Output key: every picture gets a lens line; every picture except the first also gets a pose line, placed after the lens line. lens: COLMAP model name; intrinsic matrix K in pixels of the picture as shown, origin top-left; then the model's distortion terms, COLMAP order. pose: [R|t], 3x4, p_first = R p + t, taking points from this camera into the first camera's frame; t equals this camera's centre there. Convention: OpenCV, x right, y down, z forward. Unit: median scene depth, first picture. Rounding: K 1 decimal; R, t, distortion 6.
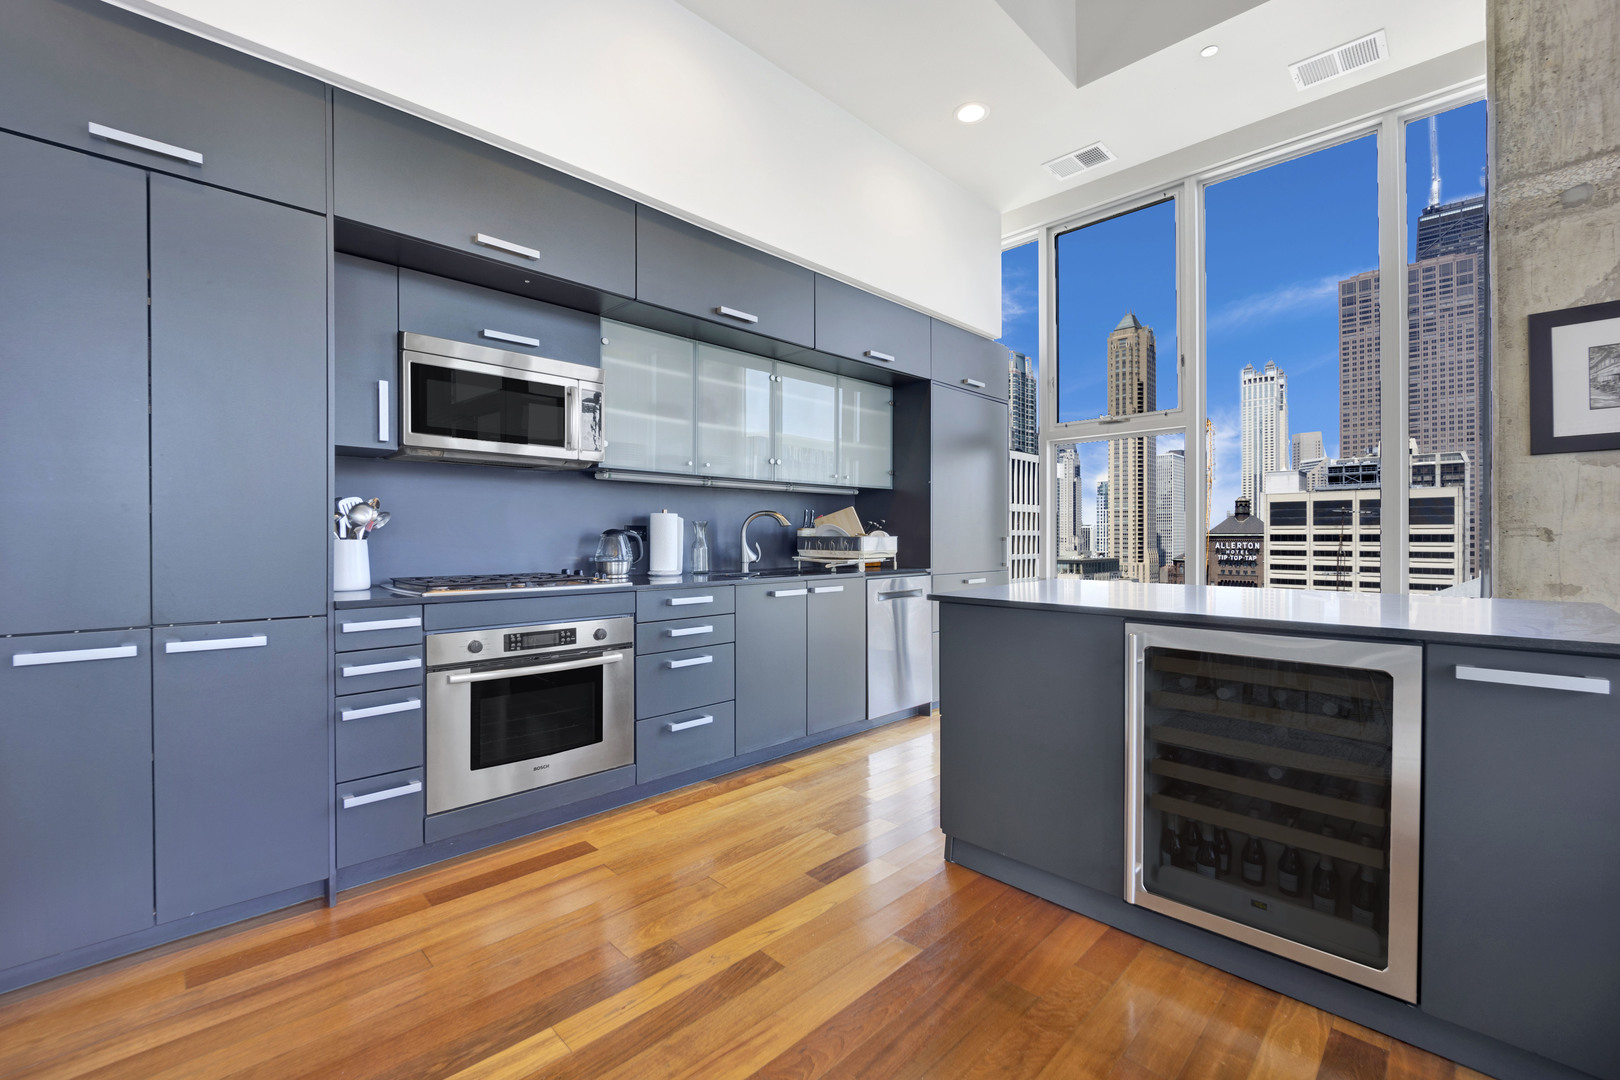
lens RADIAL K [[665.5, 0, 800.0], [0, 665.5, 533.7], [0, 0, 1]] dist [-0.021264, -0.000123]
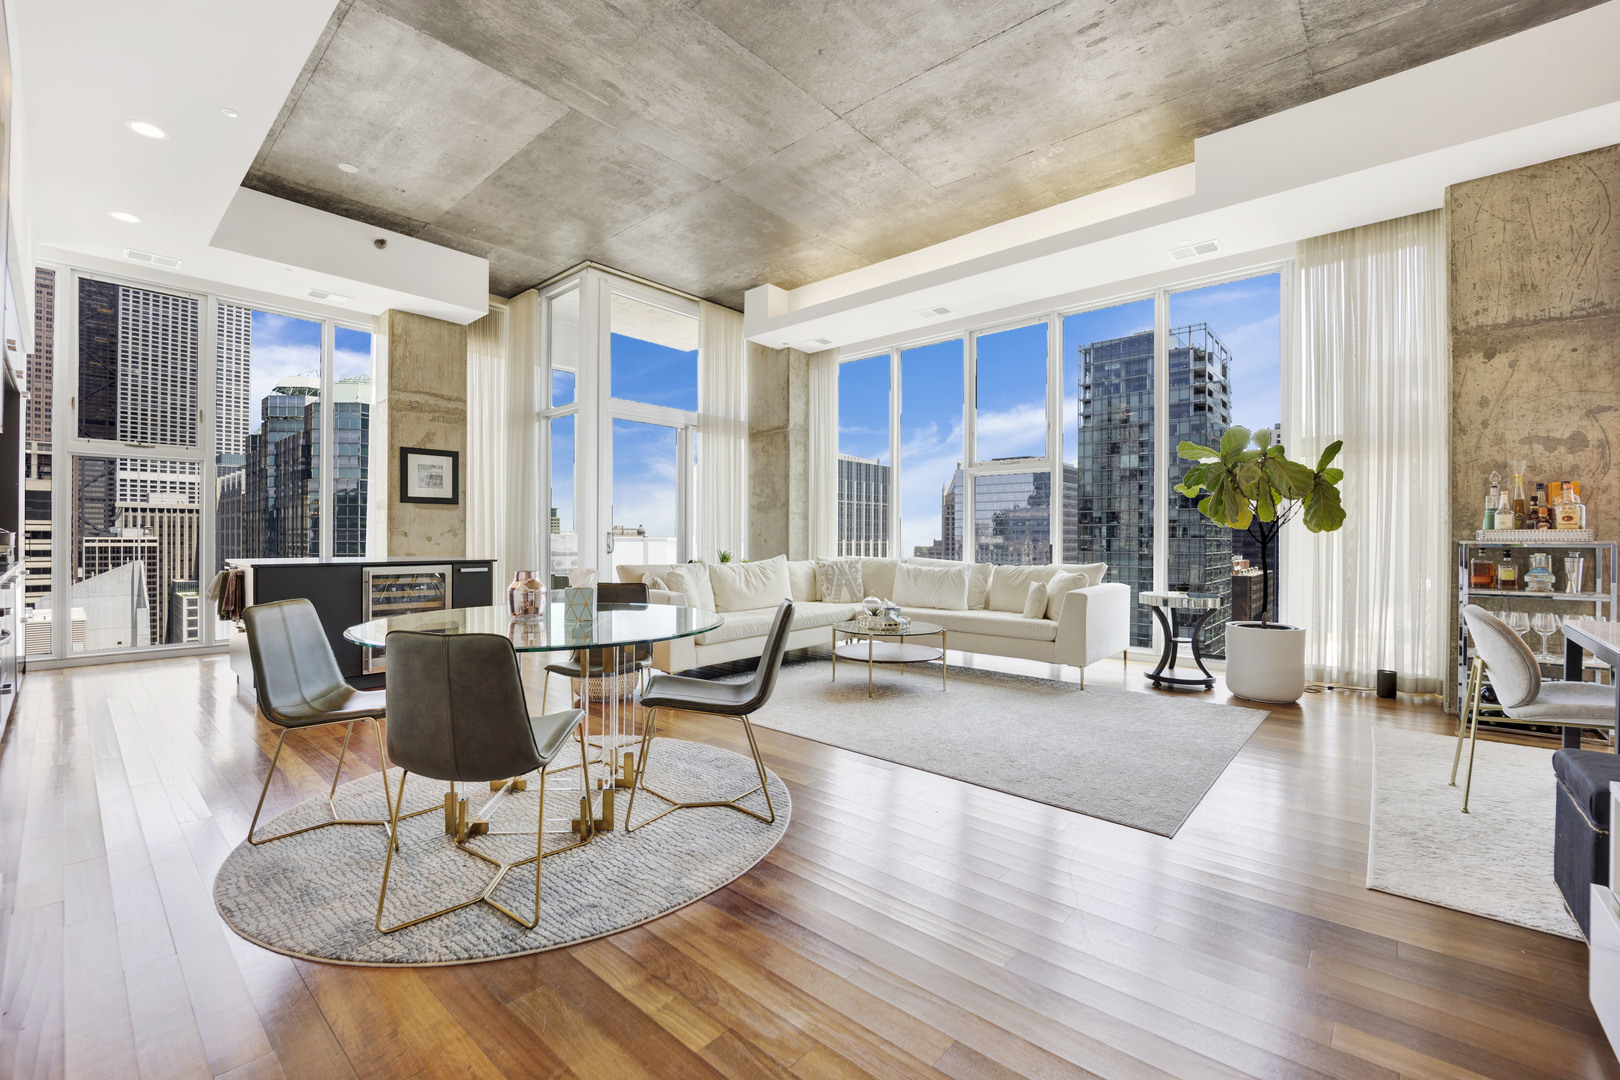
lens RADIAL K [[673.8, 0, 805.4], [0, 673.8, 540.5], [0, 0, 1]] dist [-0.022752, 0.000820]
pose [[-0.079055, -0.005307, 0.996856, -1.075286], [-0.009851, 0.999941, 0.004542, -0.000196], [-0.996822, -0.009461, -0.079103, -0.252499]]
